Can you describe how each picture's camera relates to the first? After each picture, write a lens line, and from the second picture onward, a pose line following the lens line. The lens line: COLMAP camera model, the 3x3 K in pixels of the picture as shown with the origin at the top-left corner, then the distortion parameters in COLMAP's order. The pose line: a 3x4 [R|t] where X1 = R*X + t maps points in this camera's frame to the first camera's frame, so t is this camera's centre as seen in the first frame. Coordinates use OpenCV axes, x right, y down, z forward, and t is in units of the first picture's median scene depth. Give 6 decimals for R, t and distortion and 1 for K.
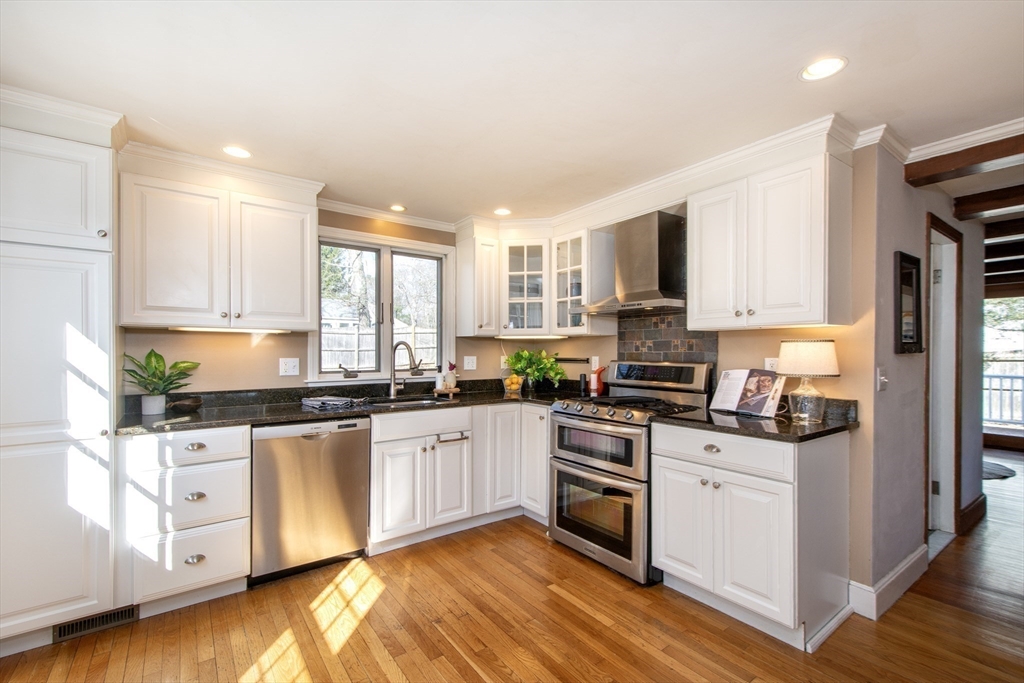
lens RADIAL K [[443.1, 0, 503.2], [0, 443.1, 353.7], [0, 0, 1]] dist [0.000209, -0.000047]
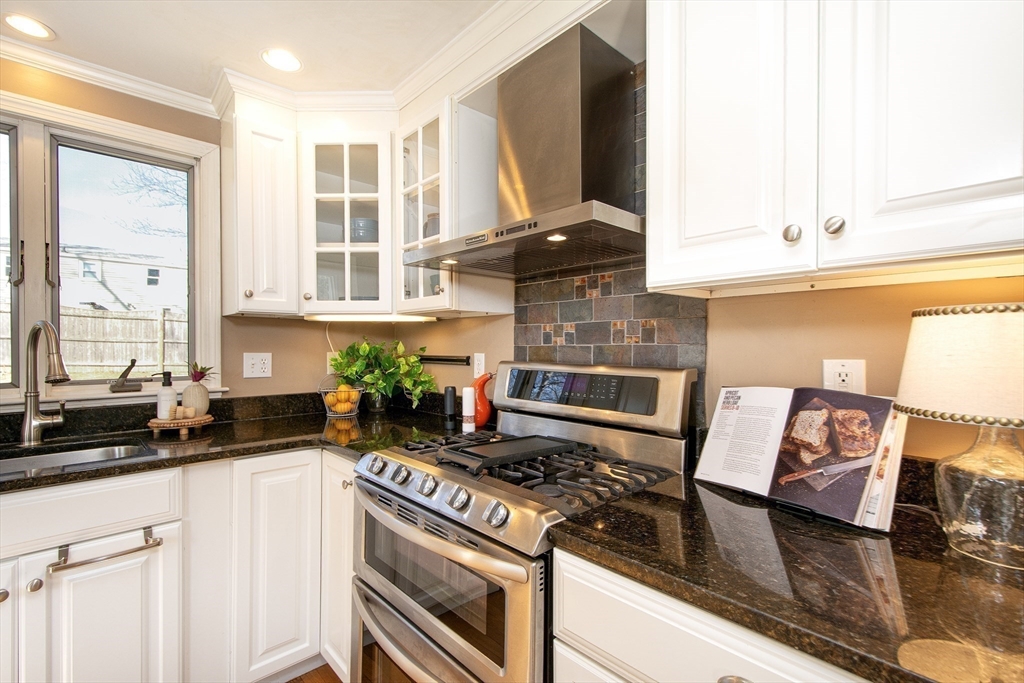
lens RADIAL K [[453.1, 0, 512.4], [0, 453.1, 345.2], [0, 0, 1]] dist [0.000500, -0.000135]
pose [[0.989500, 0.000418, 0.144530, 0.181350], [0.000130, 0.999993, -0.003778, -0.001635], [-0.144531, 0.003757, 0.989493, 0.470901]]
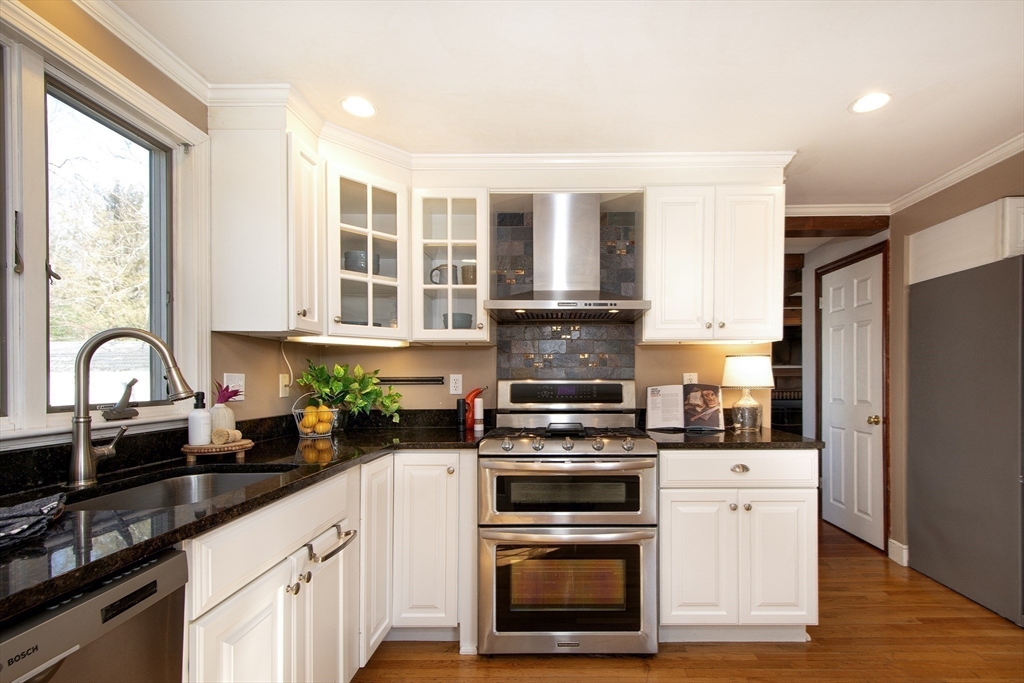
lens RADIAL K [[464.6, 0, 549.7], [0, 464.6, 383.8], [0, 0, 1]] dist [0.002636, 0.000139]
pose [[0.581748, -0.009533, 0.813313, -0.342270], [0.005633, 0.999955, 0.007691, 0.017922], [-0.813349, 0.000107, 0.581776, 0.480649]]
